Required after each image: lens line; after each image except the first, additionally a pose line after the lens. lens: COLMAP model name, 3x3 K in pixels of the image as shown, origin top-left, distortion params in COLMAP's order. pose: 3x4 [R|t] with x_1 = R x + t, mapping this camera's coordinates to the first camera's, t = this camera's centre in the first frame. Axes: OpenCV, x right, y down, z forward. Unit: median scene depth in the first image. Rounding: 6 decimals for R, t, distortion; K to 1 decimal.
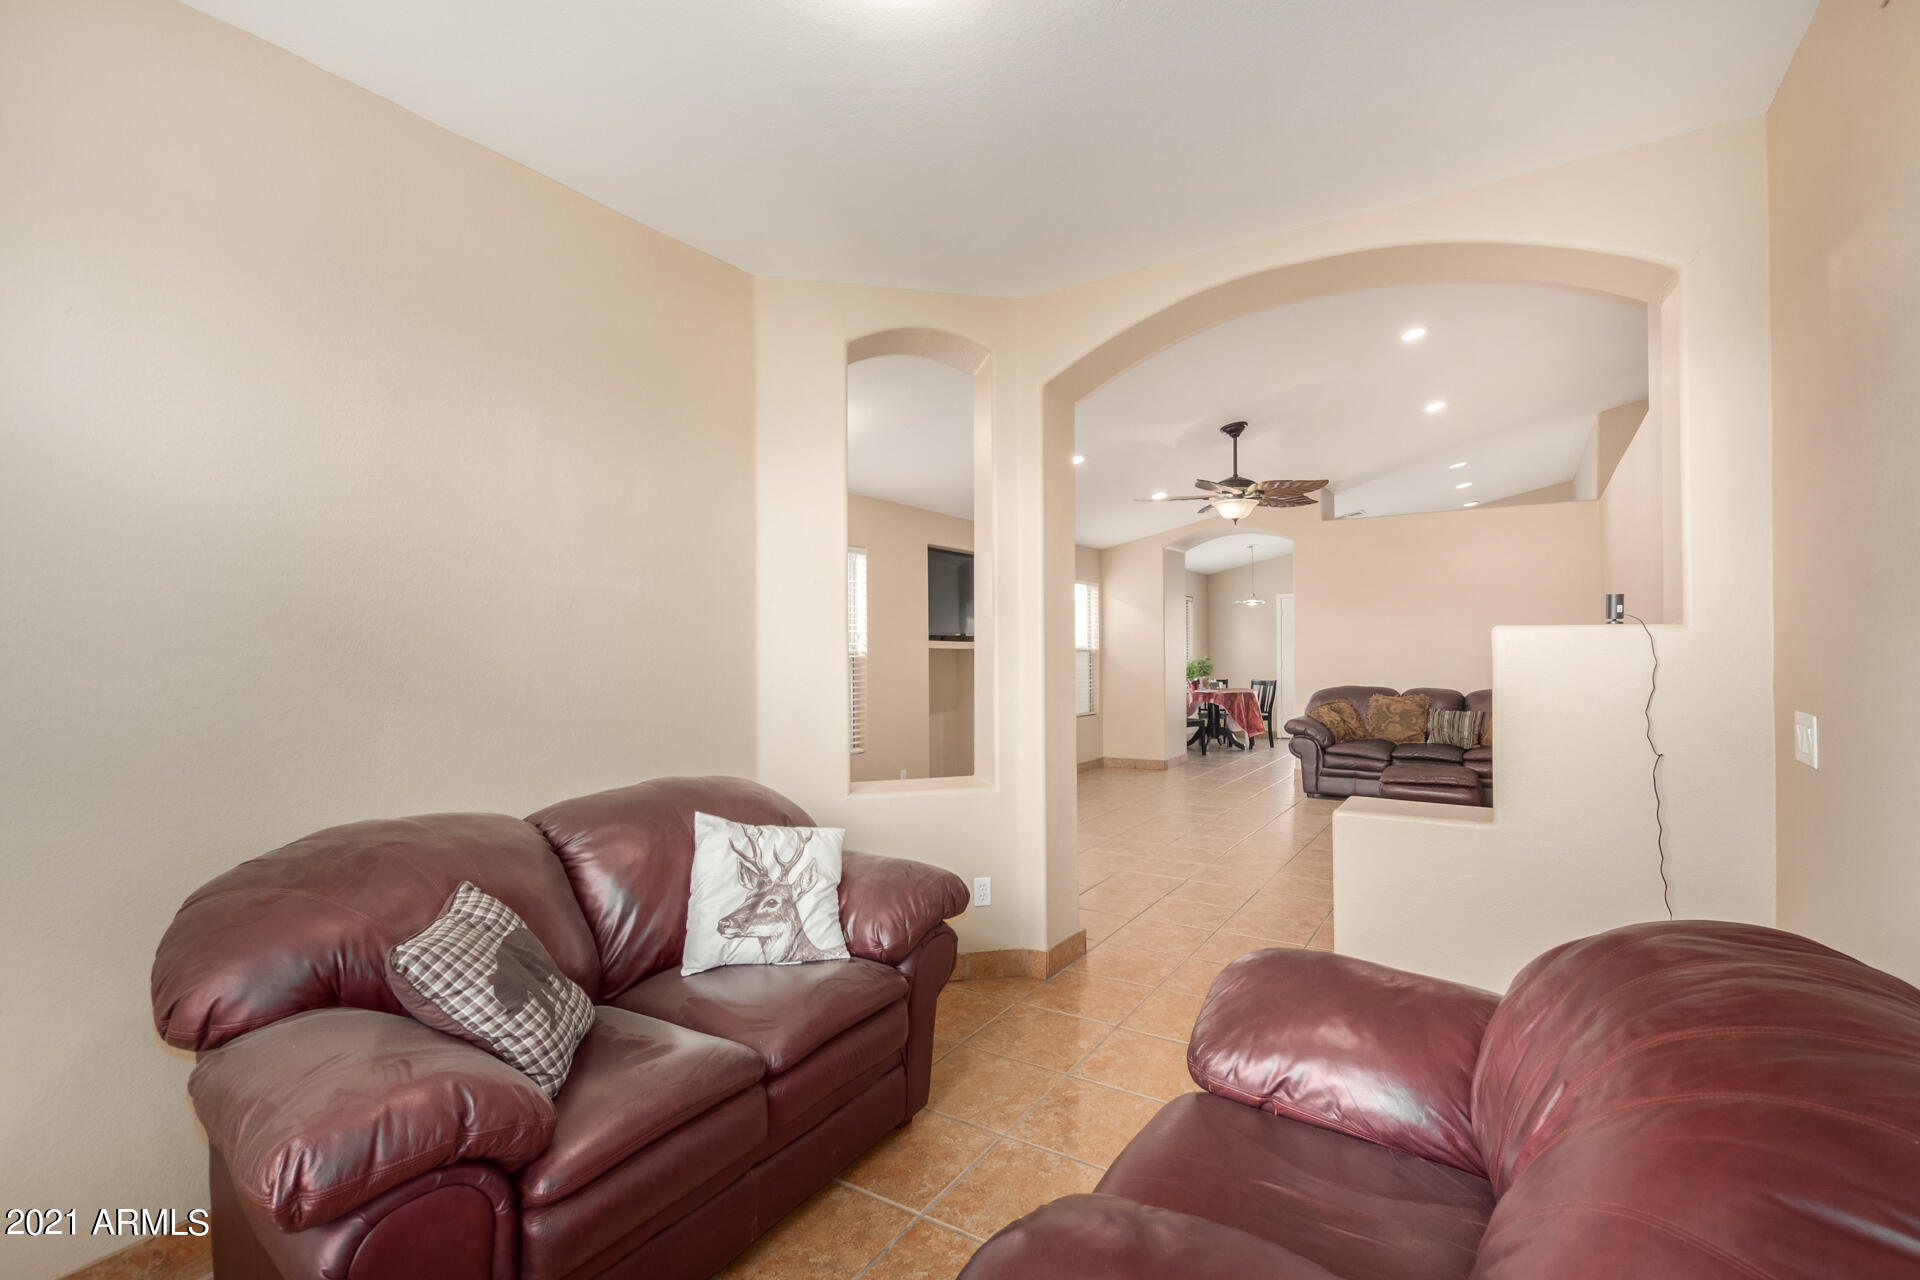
lens RADIAL K [[883.9, 0, 962.4], [0, 883.9, 652.7], [0, 0, 1]] dist [0.008177, -0.004622]
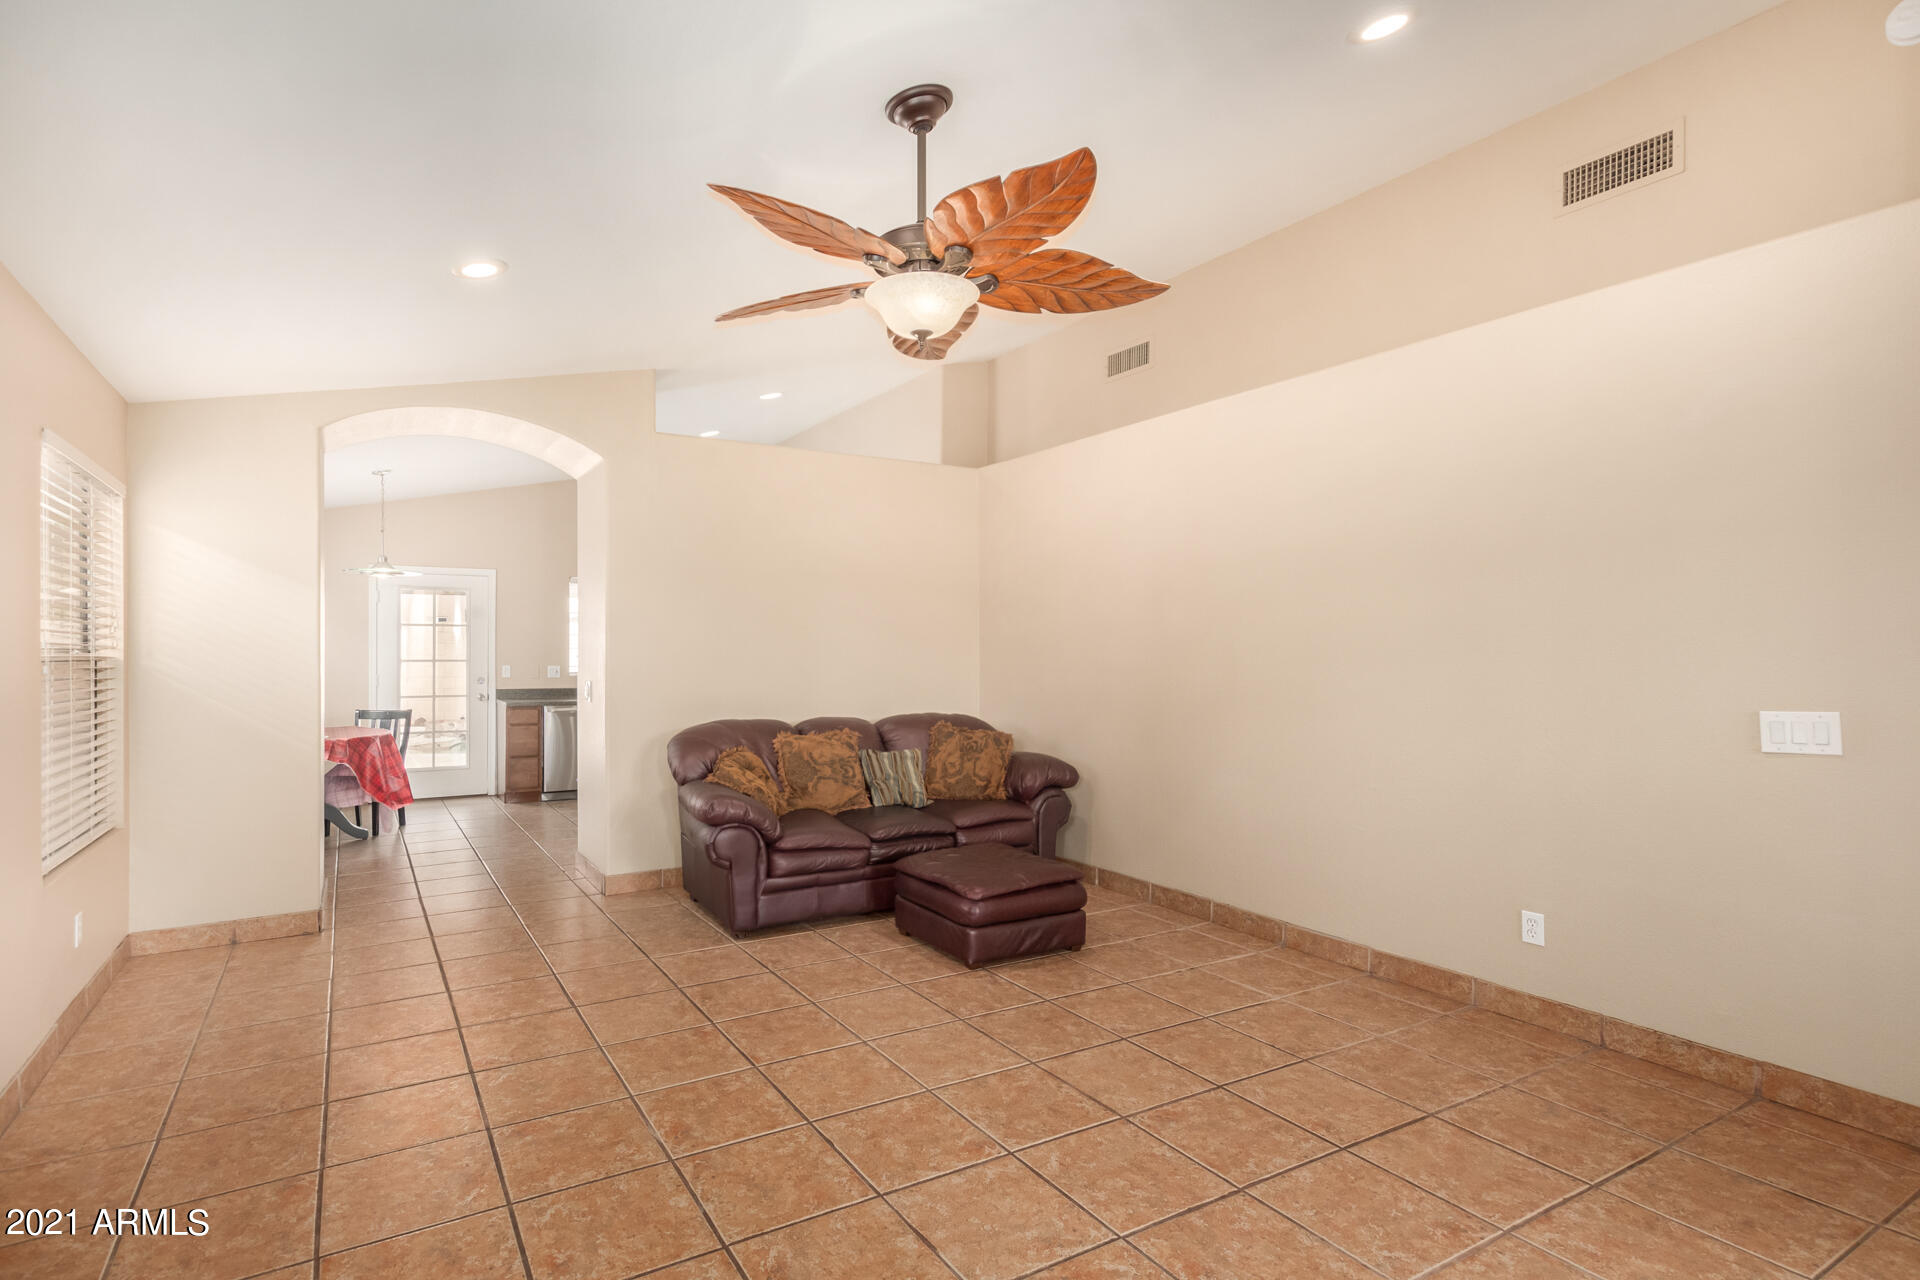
lens RADIAL K [[944.7, 0, 840.0], [0, 944.7, 650.6], [0, 0, 1]] dist [0.005685, 0.000263]
pose [[0.500345, 0.005384, 0.865810, -0.066434], [0.002378, 0.999968, -0.007592, -0.003583], [-0.865823, 0.005857, 0.500316, 0.667799]]
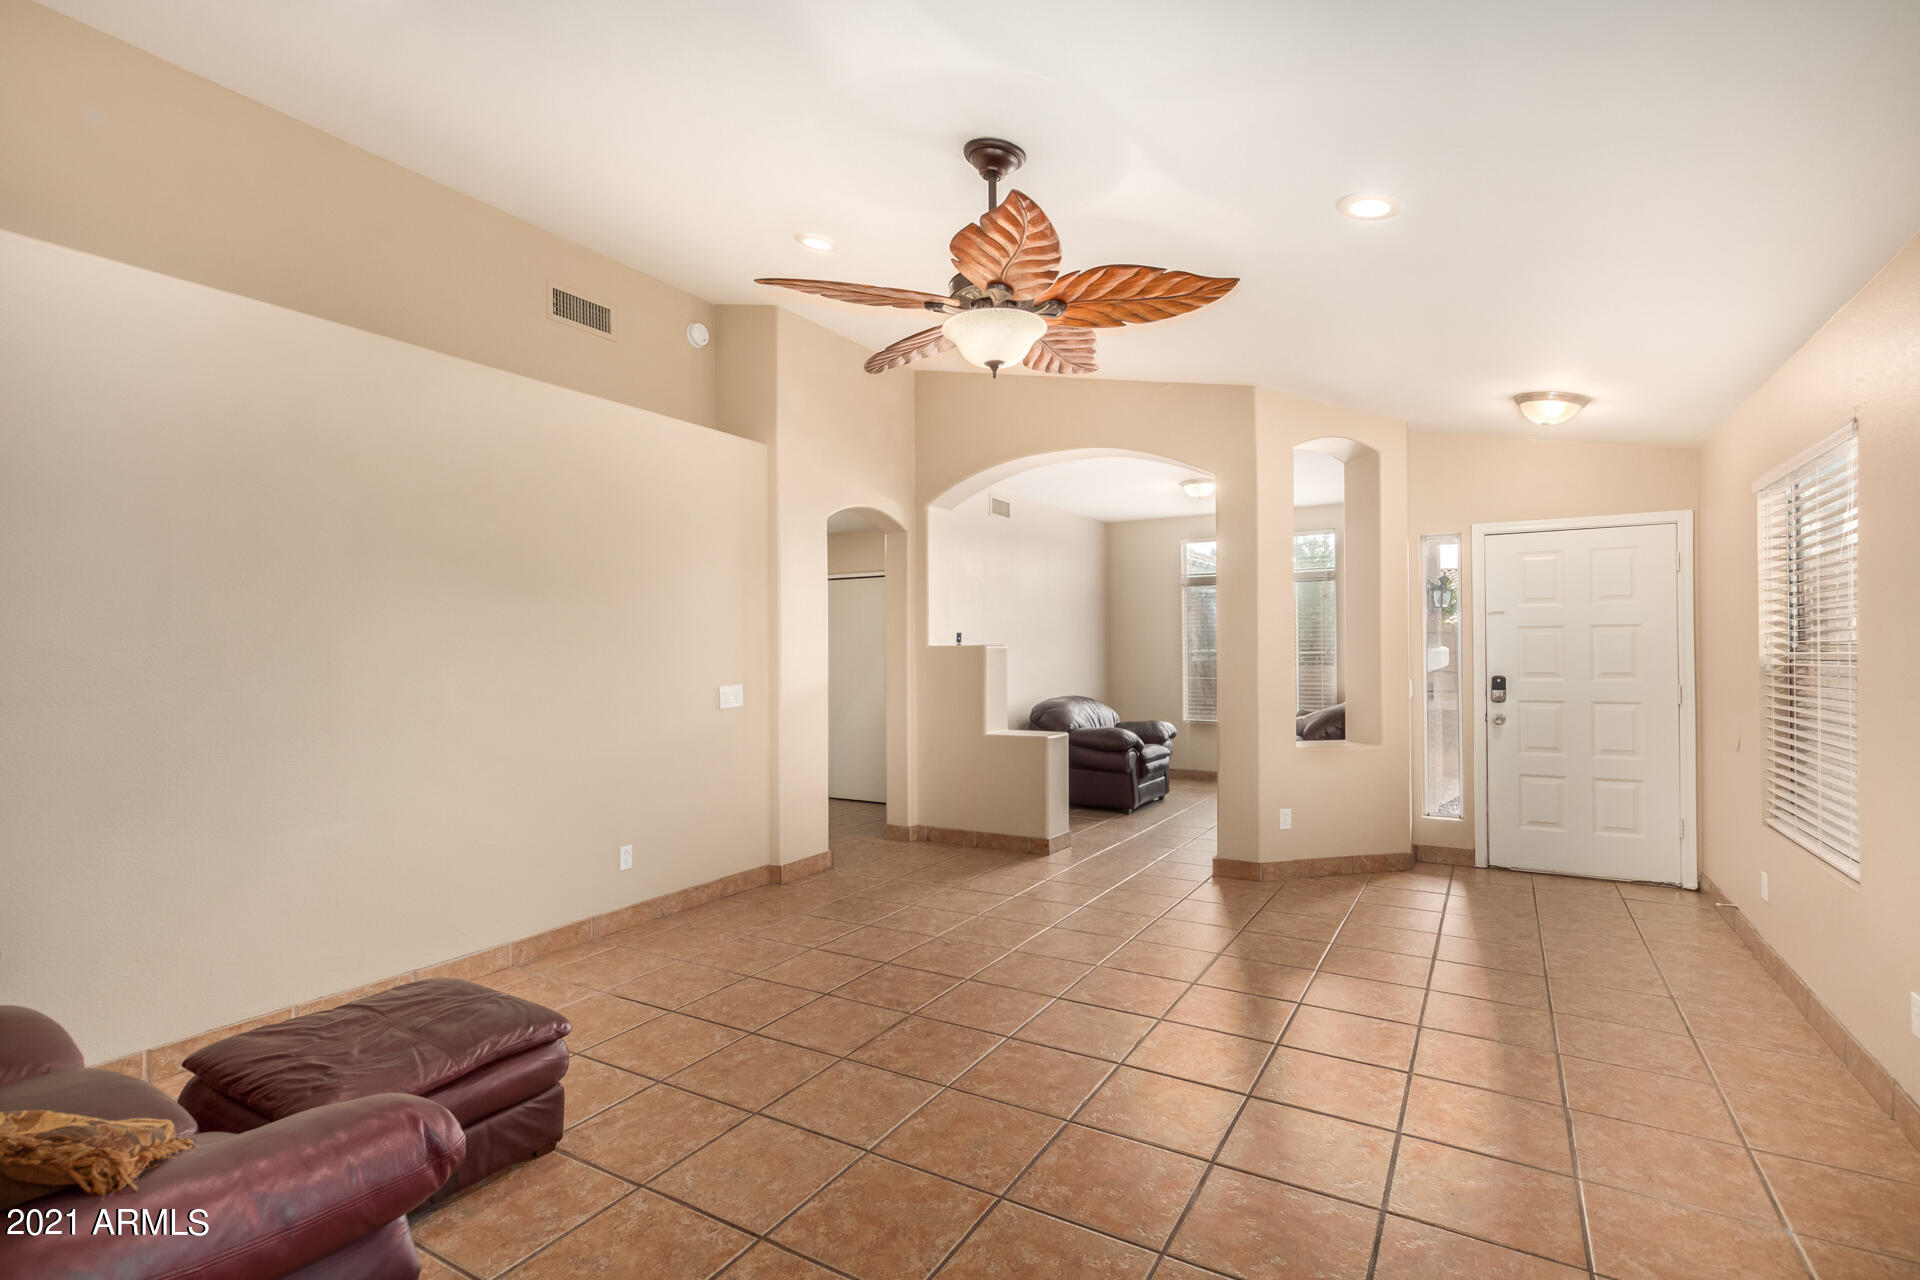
lens RADIAL K [[883.9, 0, 976.1], [0, 883.9, 652.4], [0, 0, 1]] dist [0.008177, -0.004622]
pose [[-0.999093, 0.011975, -0.040856, 0.274954], [0.011700, 0.999907, 0.006959, -0.008482], [0.040936, 0.006474, -0.999141, 1.175388]]
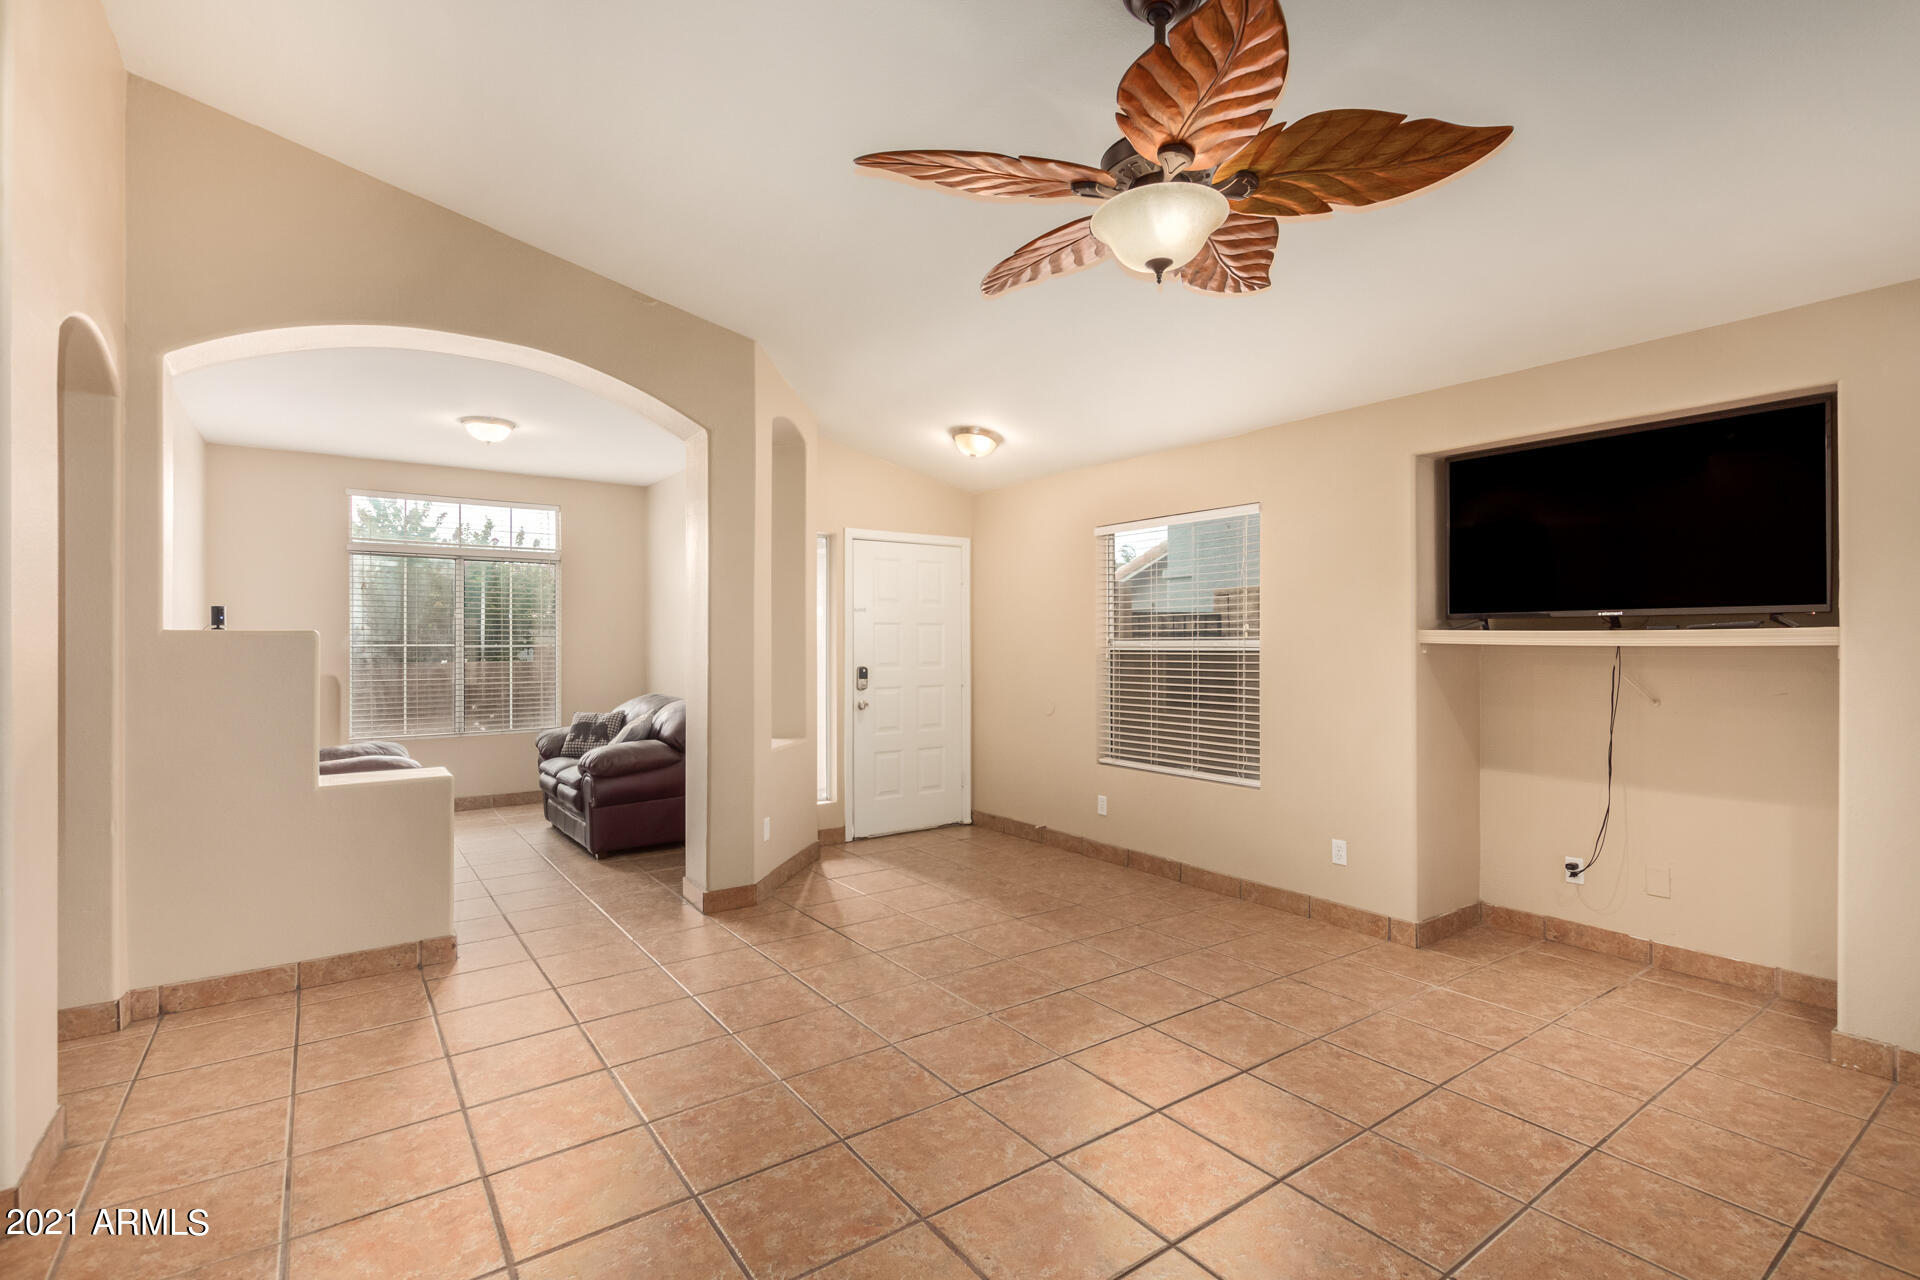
lens RADIAL K [[883.9, 0, 964.2], [0, 883.9, 638.6], [0, 0, 1]] dist [0.008177, -0.004622]
pose [[-0.372533, 0.002814, -0.928015, 0.532355], [-0.003559, 0.999984, 0.004460, -0.008804], [0.928012, 0.004964, -0.372517, 0.863066]]
